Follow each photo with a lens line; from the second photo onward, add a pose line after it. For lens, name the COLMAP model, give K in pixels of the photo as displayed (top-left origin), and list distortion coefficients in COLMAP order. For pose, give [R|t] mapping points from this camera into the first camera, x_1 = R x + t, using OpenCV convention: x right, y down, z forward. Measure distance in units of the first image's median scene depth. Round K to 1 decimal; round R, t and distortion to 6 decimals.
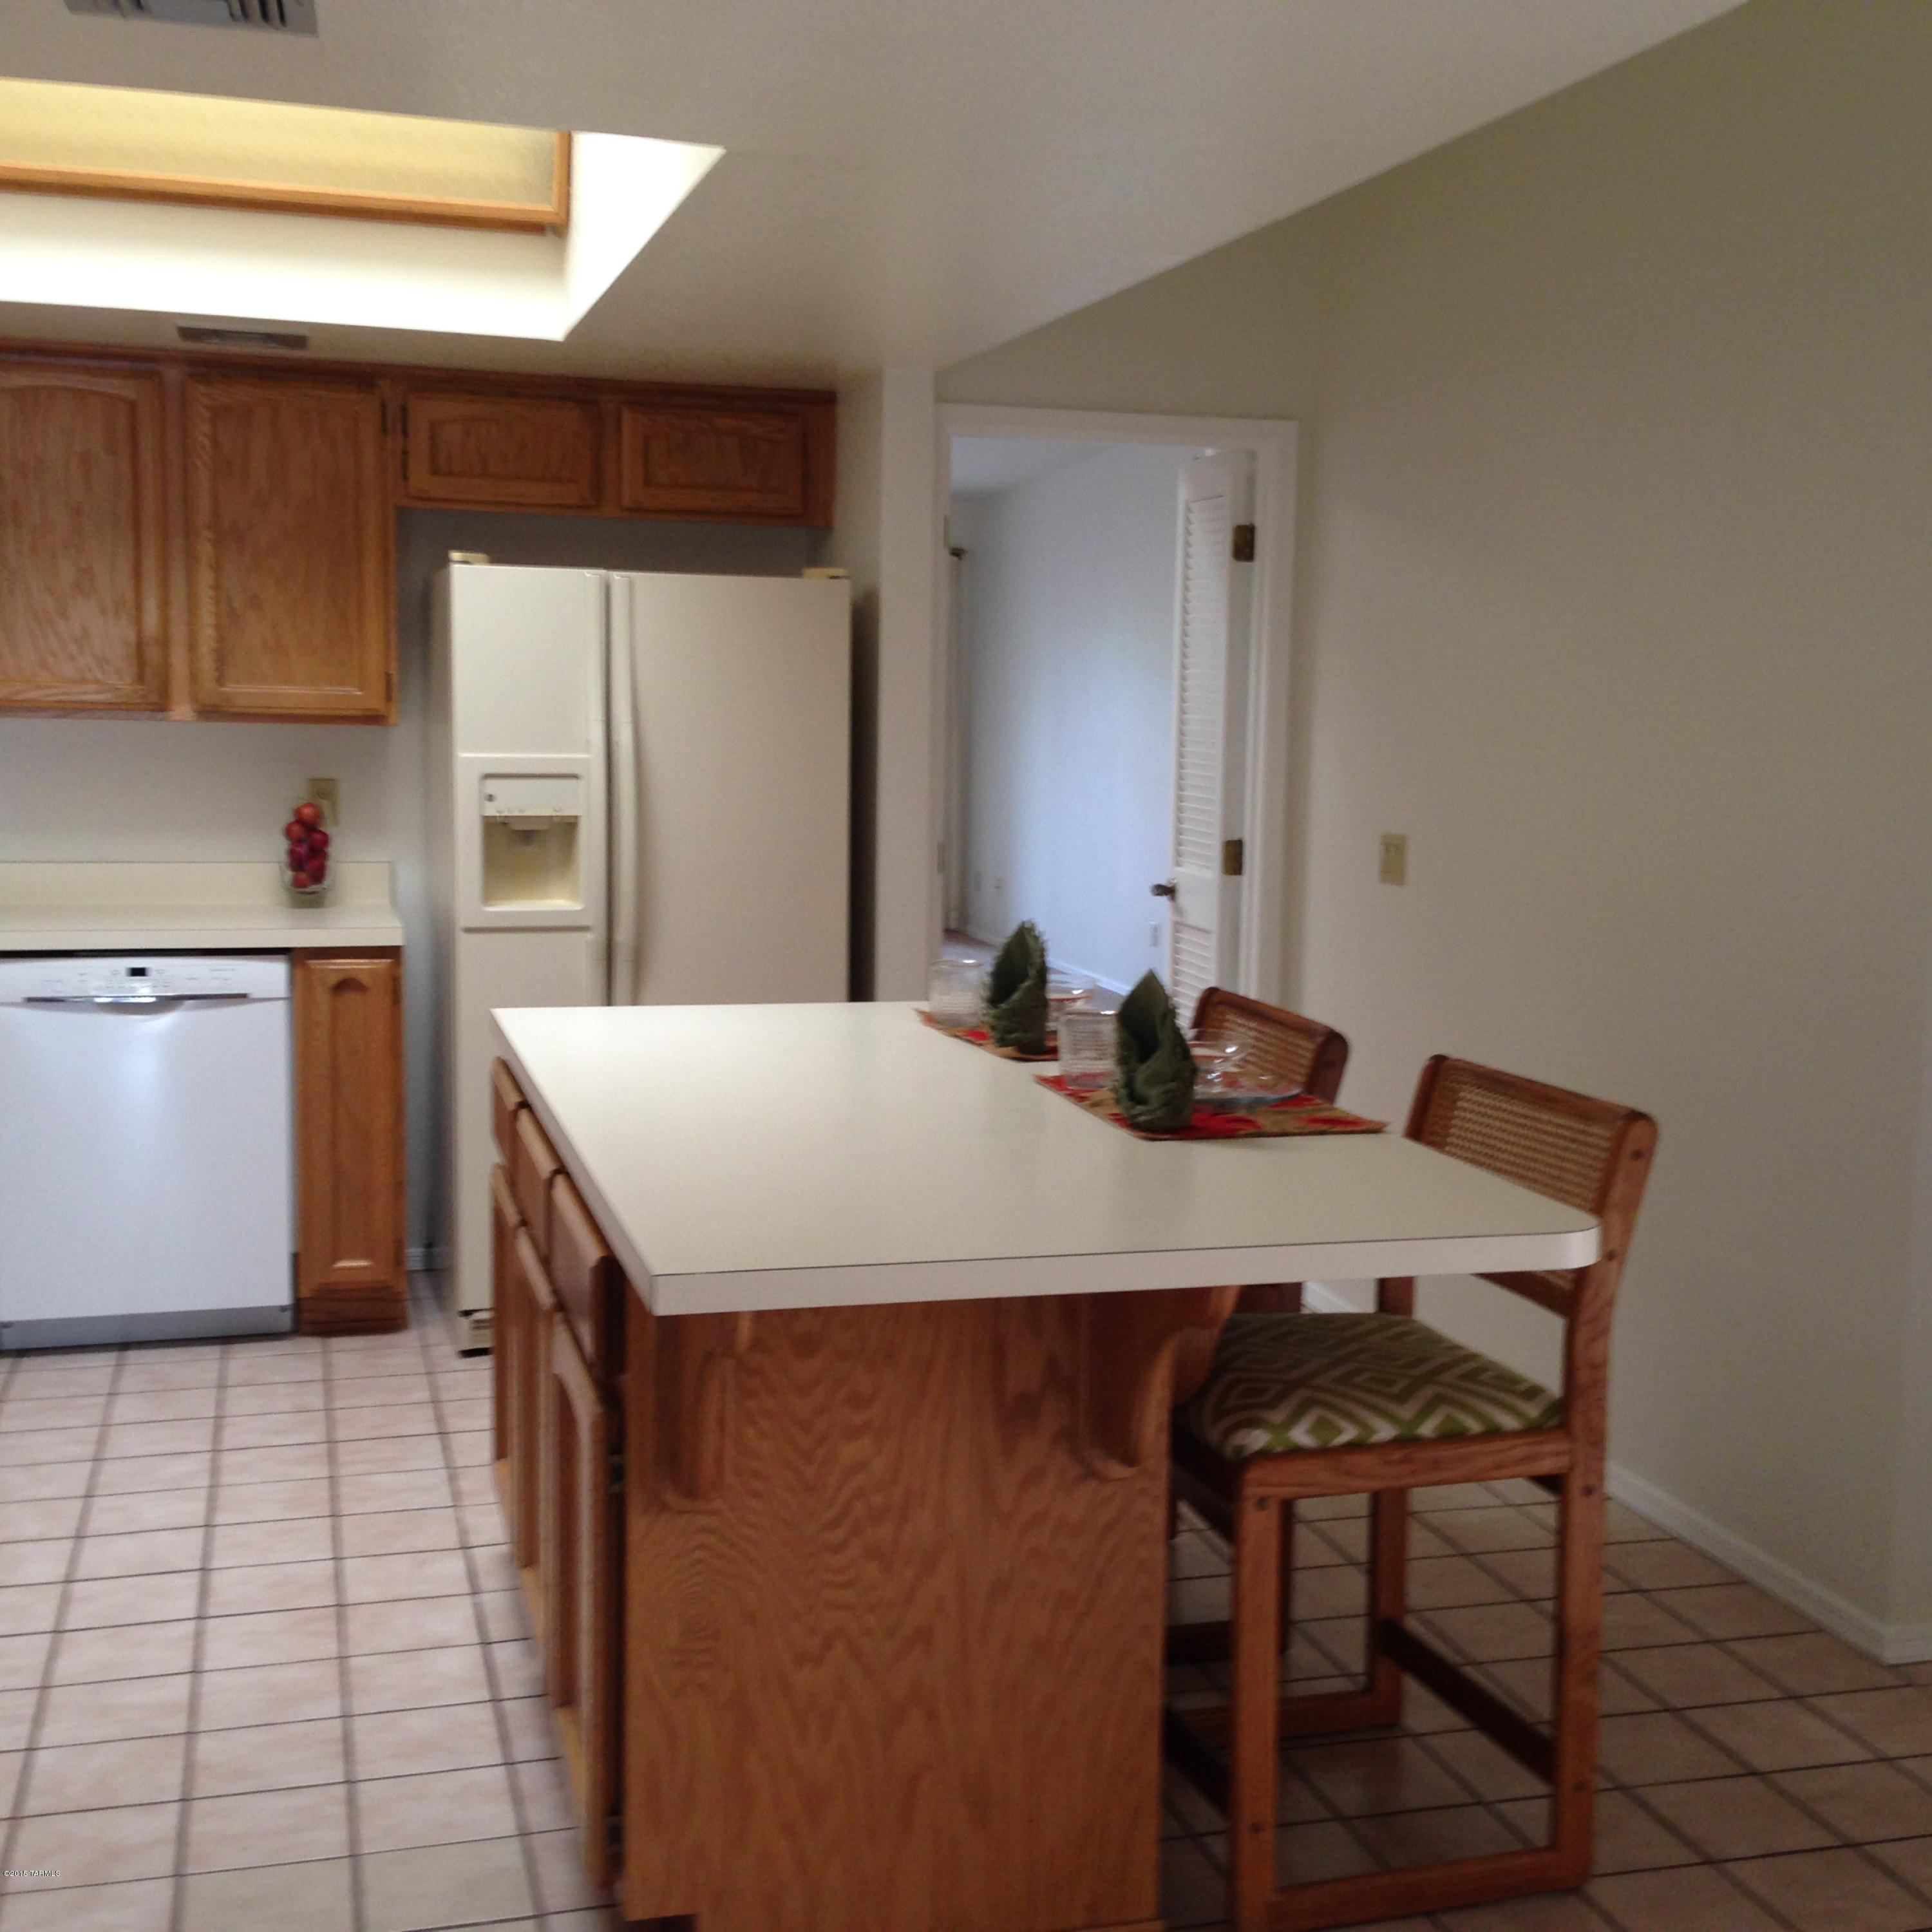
lens RADIAL K [[2347.6, 0, 966.0], [0, 2347.6, 966.0], [0, 0, 1]] dist [0.080779, -0.099698]
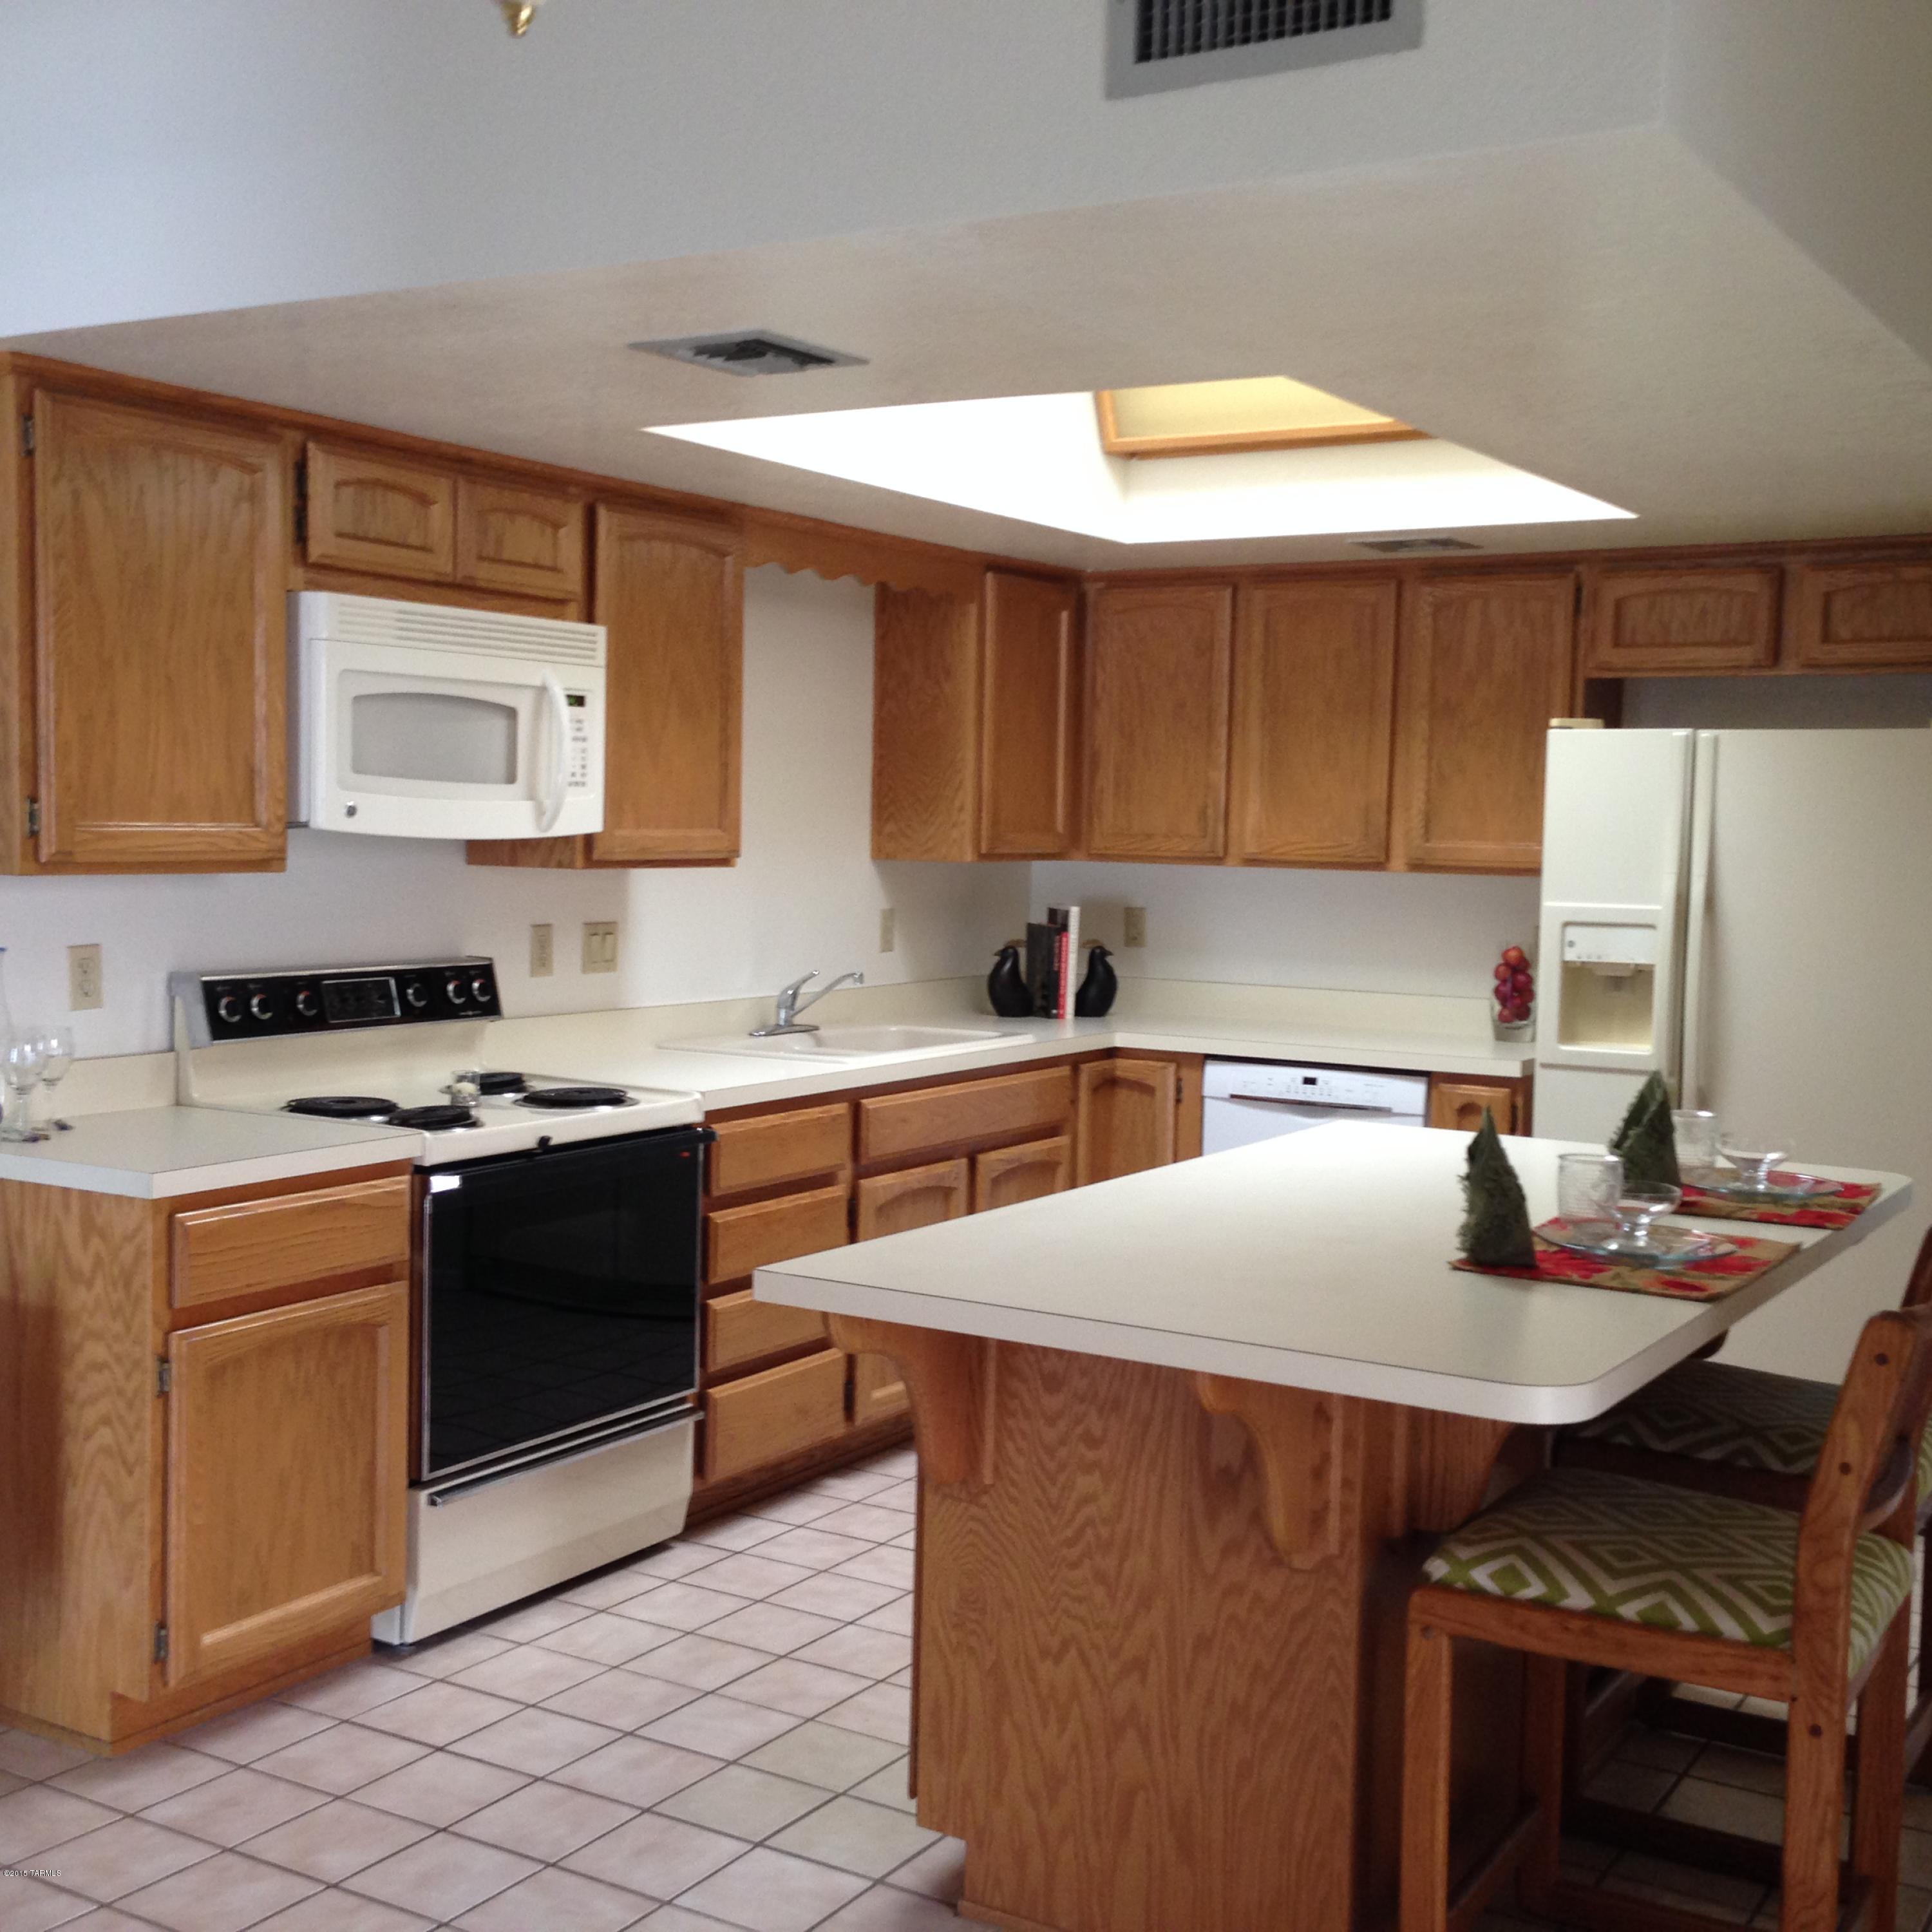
lens RADIAL K [[2321.2, 0, 966.0], [0, 2321.2, 966.0], [0, 0, 1]] dist [0.053182, 0.030943]
pose [[0.670204, 0.040805, -0.741054, 0.719308], [-0.093325, 0.995195, -0.029604, -0.007885], [0.736286, 0.088999, 0.670792, 0.157439]]
